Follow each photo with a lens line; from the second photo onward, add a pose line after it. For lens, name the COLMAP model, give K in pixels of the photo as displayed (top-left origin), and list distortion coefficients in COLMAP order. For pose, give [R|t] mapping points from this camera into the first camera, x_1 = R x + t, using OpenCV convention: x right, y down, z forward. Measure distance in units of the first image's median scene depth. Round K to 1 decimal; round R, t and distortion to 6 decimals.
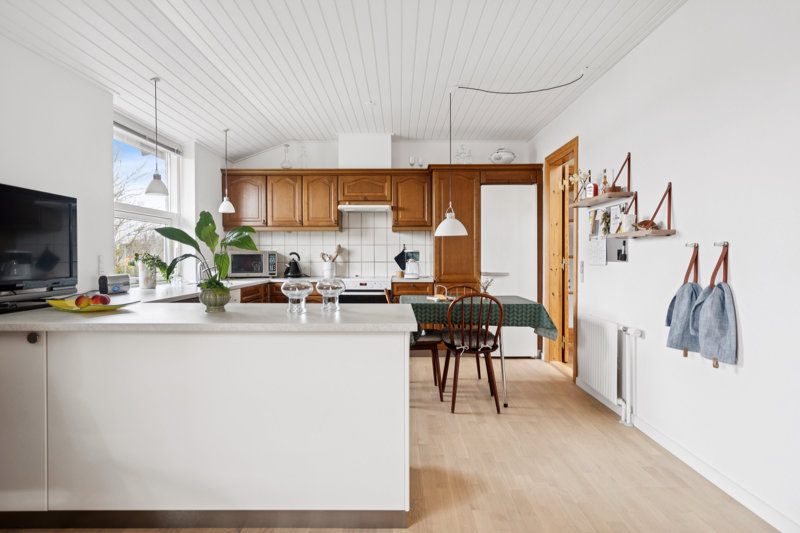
lens RADIAL K [[431.4, 0, 400.0], [0, 431.4, 266.5], [0, 0, 1]] dist [-0.000989, 0.000401]
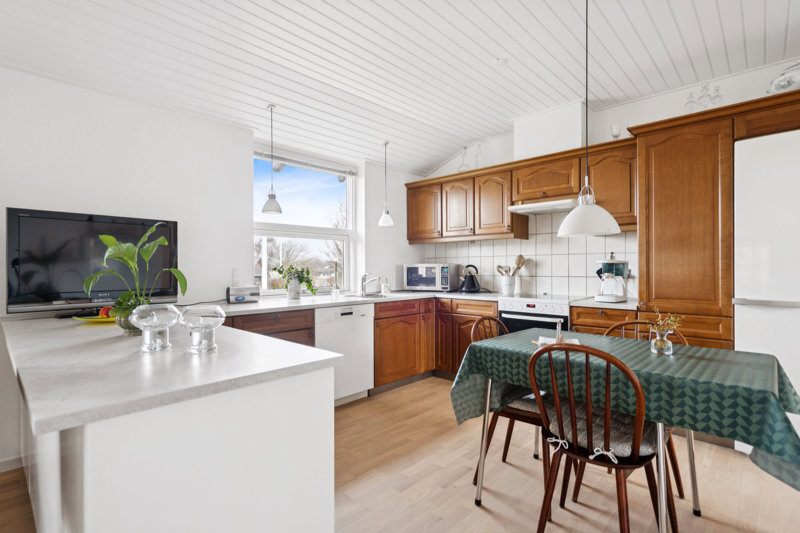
lens RADIAL K [[390.7, 0, 400.0], [0, 390.7, 266.5], [0, 0, 1]] dist [0.012798, 0.000585]
pose [[0.725956, -0.004082, -0.687730, 0.214000], [-0.014031, 0.999686, -0.020745, -0.010406], [0.687598, 0.024710, 0.725671, 0.321399]]
